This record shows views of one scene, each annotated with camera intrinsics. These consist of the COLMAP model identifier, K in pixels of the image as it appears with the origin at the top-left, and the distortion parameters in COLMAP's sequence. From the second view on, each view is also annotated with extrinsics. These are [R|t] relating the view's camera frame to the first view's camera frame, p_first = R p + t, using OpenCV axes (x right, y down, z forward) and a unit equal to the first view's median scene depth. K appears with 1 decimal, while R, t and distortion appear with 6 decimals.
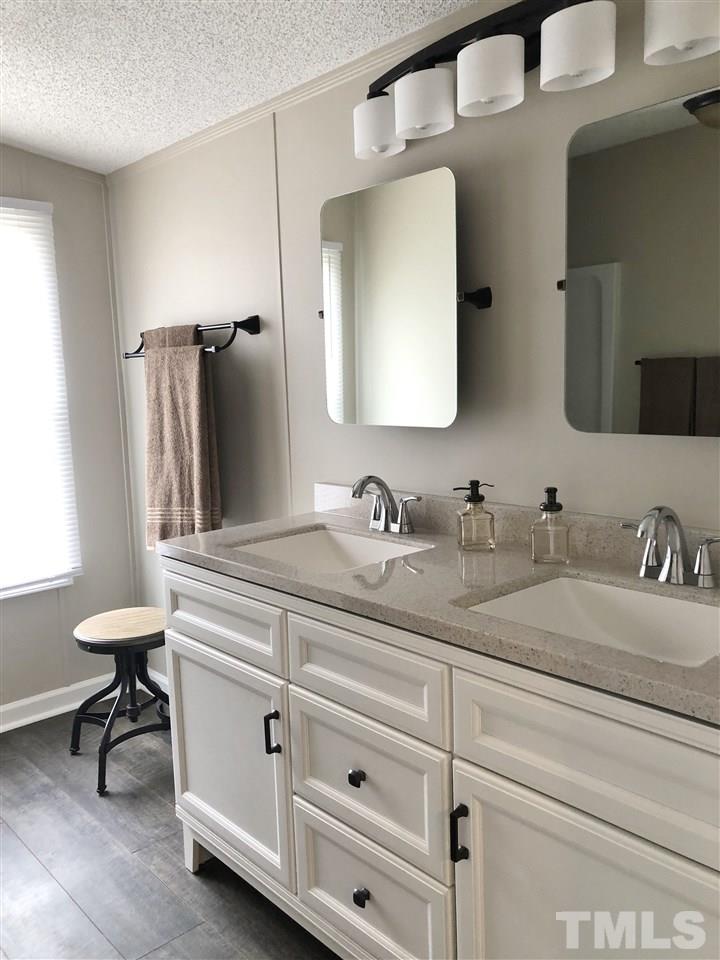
lens RADIAL K [[782.3, 0, 360.0], [0, 782.3, 480.0], [0, 0, 1]] dist [0.008185, 0.003491]
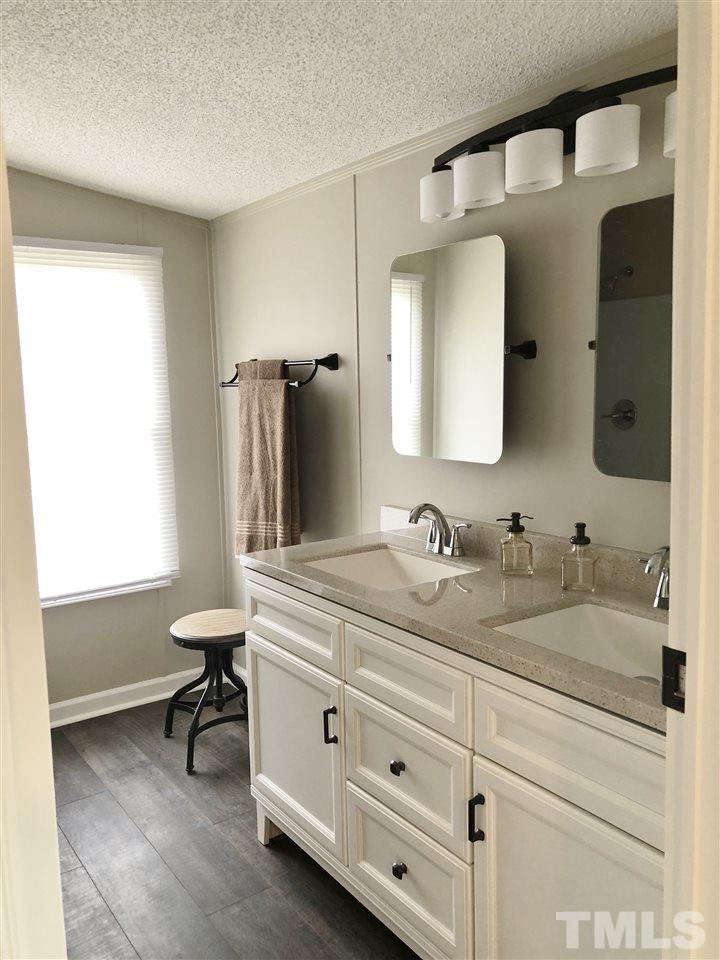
lens RADIAL K [[782.3, 0, 360.0], [0, 782.3, 480.0], [0, 0, 1]] dist [0.008185, 0.003491]
pose [[0.992389, 0.025916, -0.120385, 0.052143], [-0.026724, 0.999630, -0.005104, -0.031376], [0.120209, 0.008282, 0.992714, -0.128549]]
